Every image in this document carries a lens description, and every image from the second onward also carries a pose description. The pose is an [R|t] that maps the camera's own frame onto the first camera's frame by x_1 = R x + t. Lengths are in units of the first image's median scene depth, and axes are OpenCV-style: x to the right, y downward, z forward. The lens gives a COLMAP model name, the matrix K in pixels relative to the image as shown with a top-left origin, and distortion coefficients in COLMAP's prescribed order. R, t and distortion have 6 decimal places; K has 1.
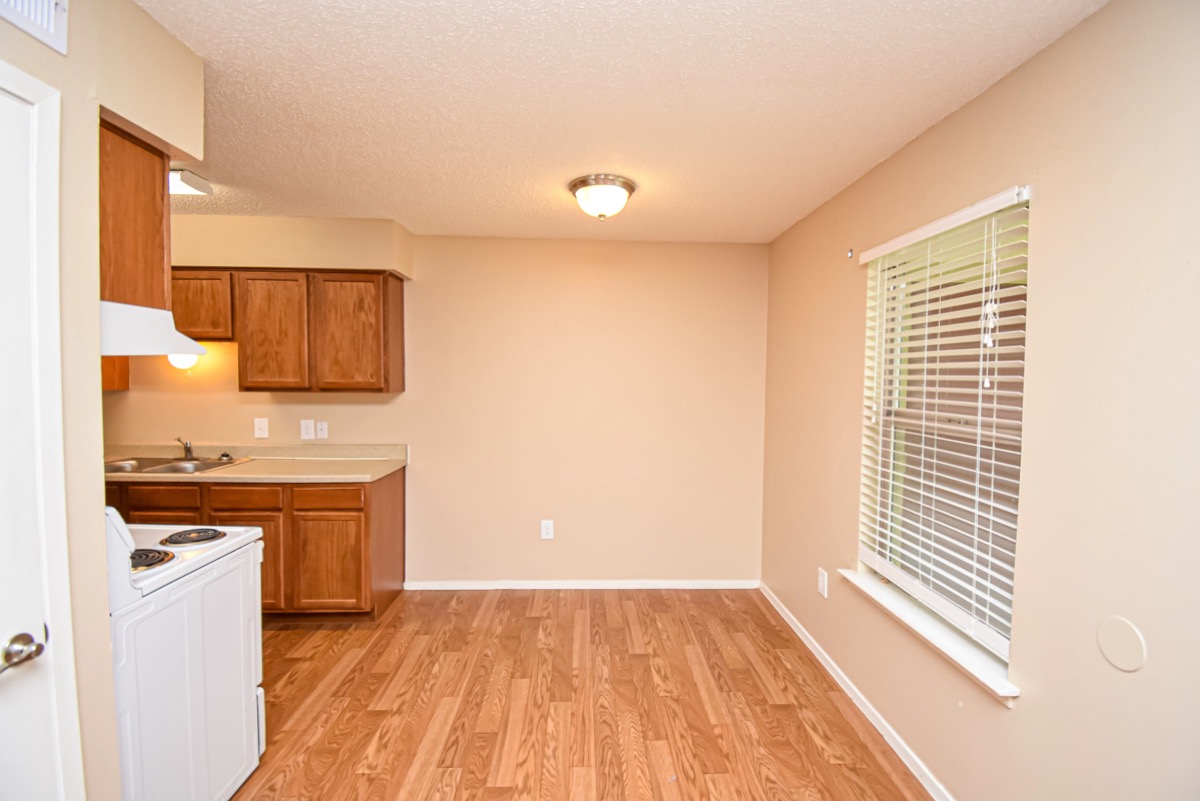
lens RADIAL K [[523.8, 0, 617.1], [0, 523.8, 396.6], [0, 0, 1]] dist [0.000678, -0.015364]
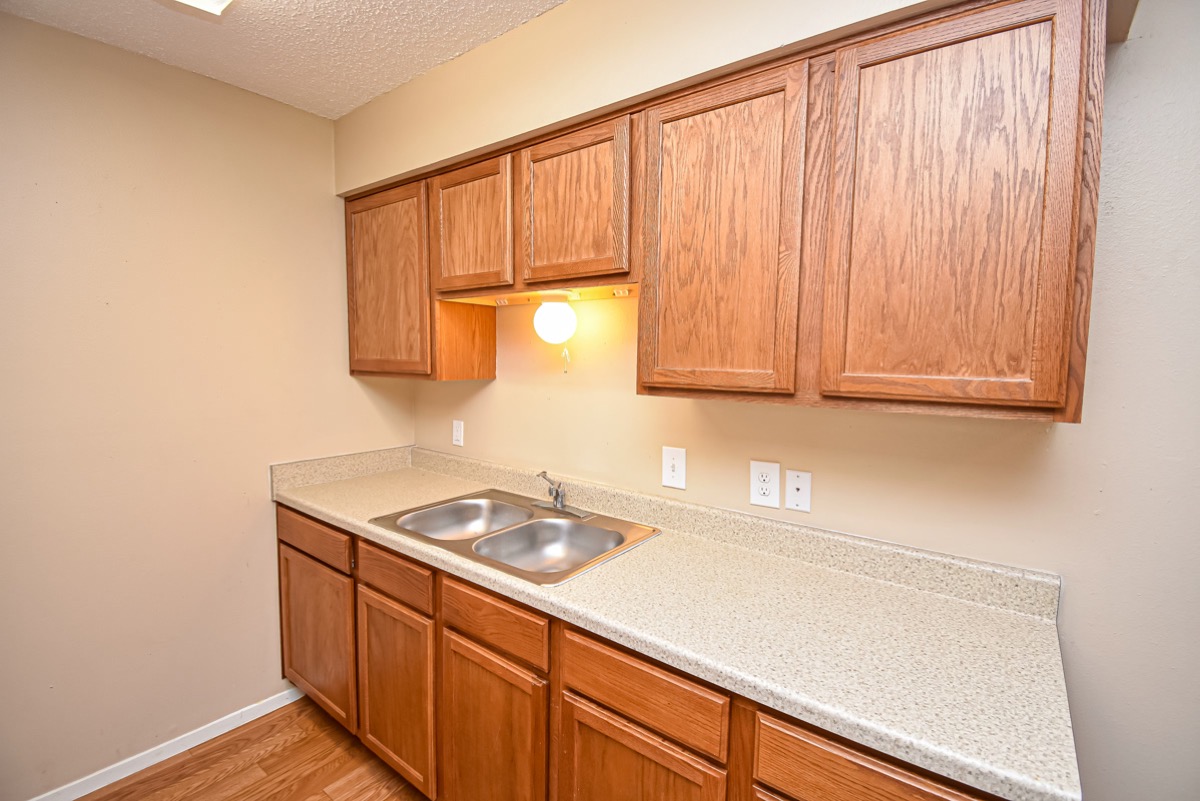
lens RADIAL K [[523.8, 0, 608.1], [0, 523.8, 401.2], [0, 0, 1]] dist [0.000678, -0.015364]
pose [[0.764804, 0.058135, -0.641635, -0.460332], [-0.034367, 0.998184, 0.049476, -0.024860], [0.643346, -0.015789, 0.765413, 0.647270]]
